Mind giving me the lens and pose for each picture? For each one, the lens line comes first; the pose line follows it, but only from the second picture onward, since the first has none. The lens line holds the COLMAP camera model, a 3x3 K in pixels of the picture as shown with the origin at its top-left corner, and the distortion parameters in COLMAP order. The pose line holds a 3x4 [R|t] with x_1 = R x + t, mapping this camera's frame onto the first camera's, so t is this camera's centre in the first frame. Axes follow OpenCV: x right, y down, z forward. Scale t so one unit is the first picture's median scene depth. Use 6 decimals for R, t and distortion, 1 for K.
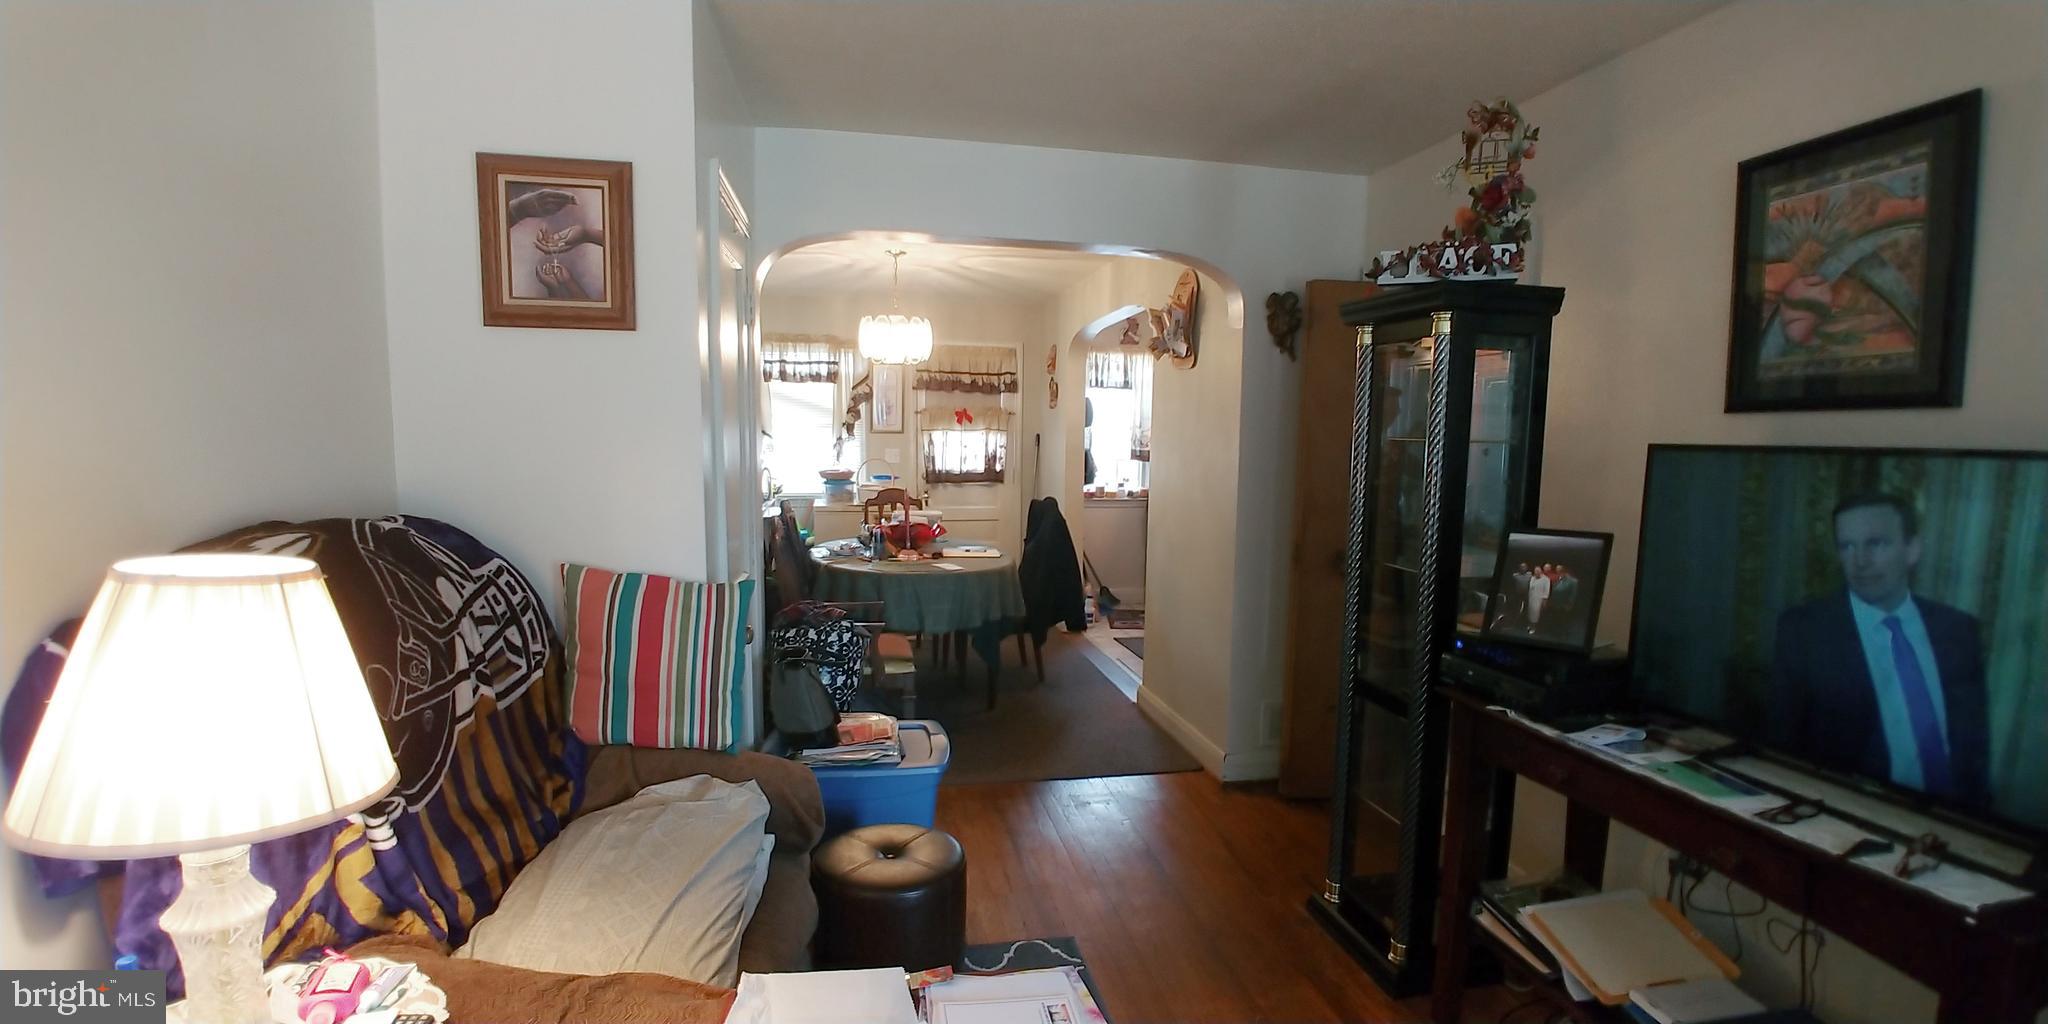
lens RADIAL K [[902.6, 0, 1023.7], [0, 902.6, 532.2], [0, 0, 1]] dist [-0.036466, 0.009416]
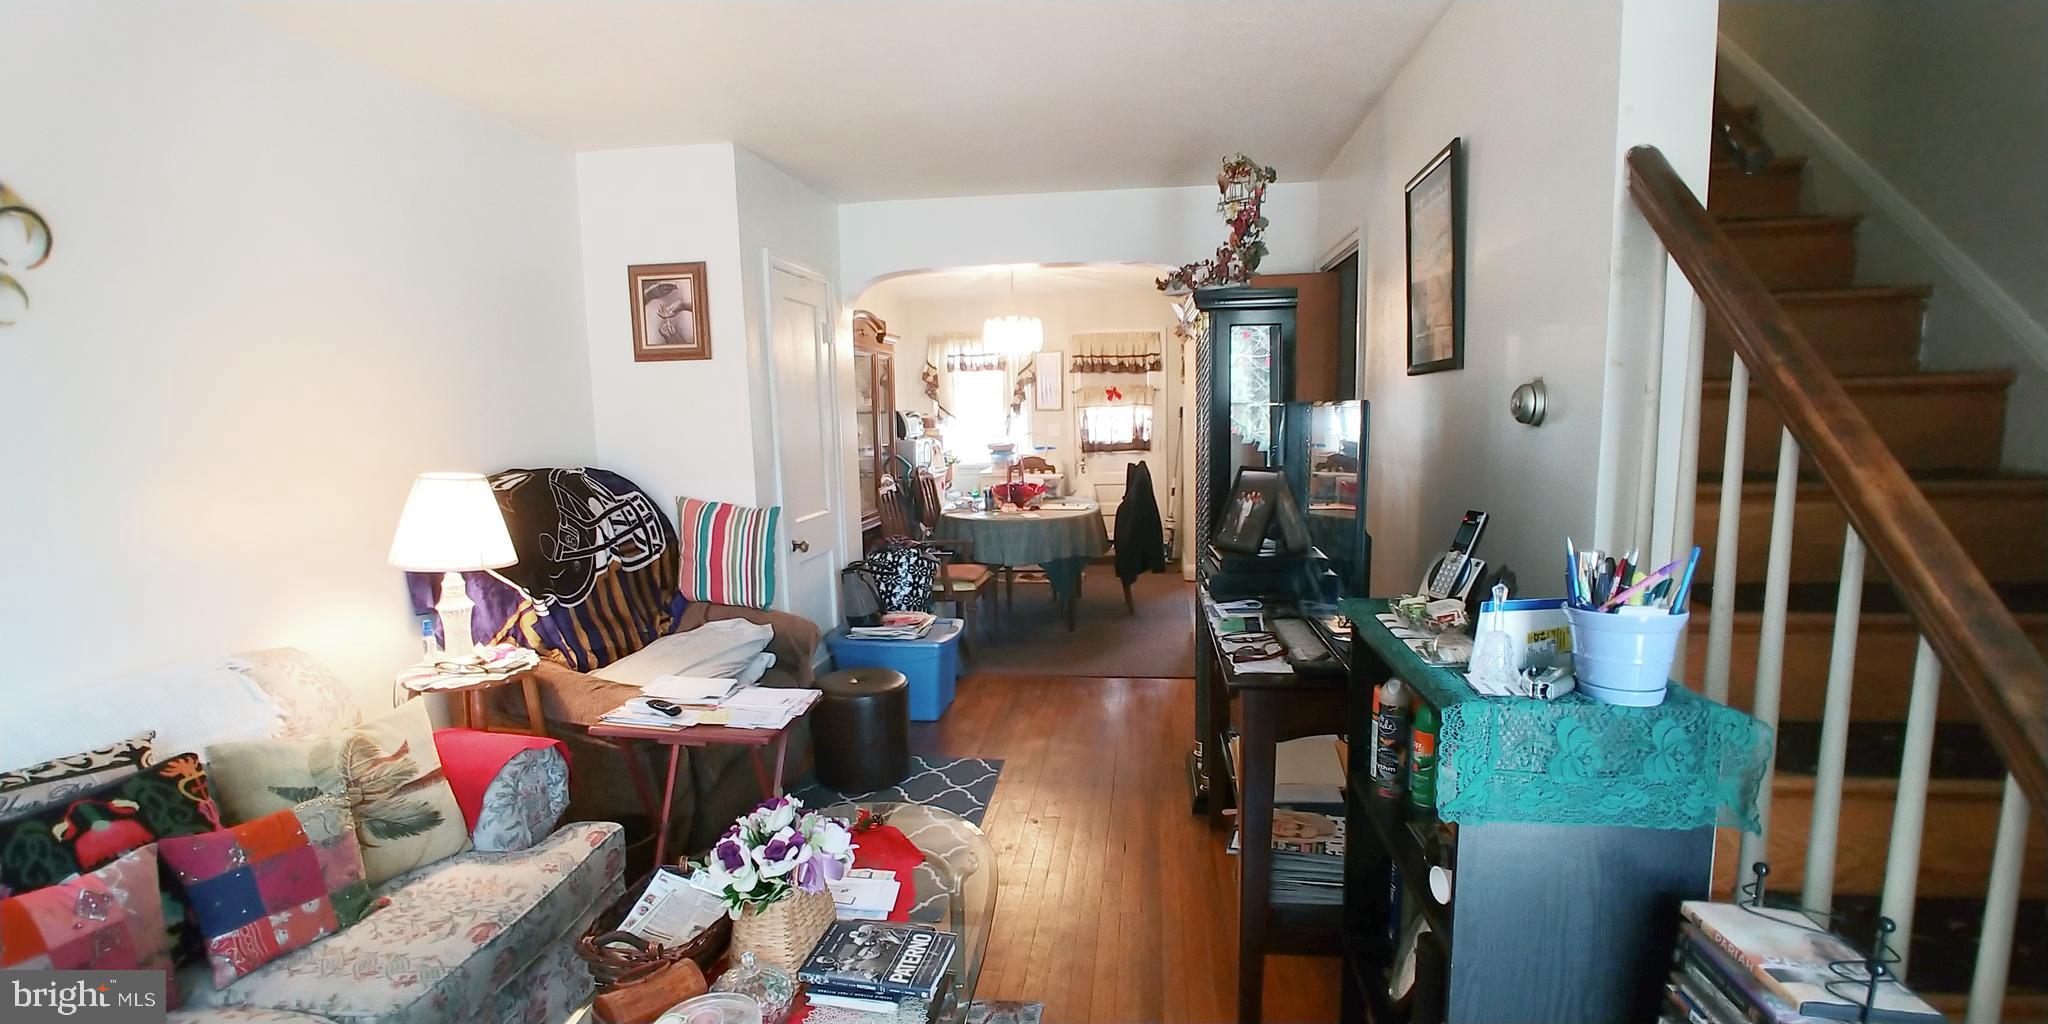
lens RADIAL K [[891.6, 0, 1025.2], [0, 891.6, 524.6], [0, 0, 1]] dist [-0.030497, 0.006683]
pose [[0.947868, 0.004512, -0.318631, 0.328403], [0.001772, 0.999810, 0.019428, 0.028107], [0.318658, -0.018980, 0.947680, -0.203748]]
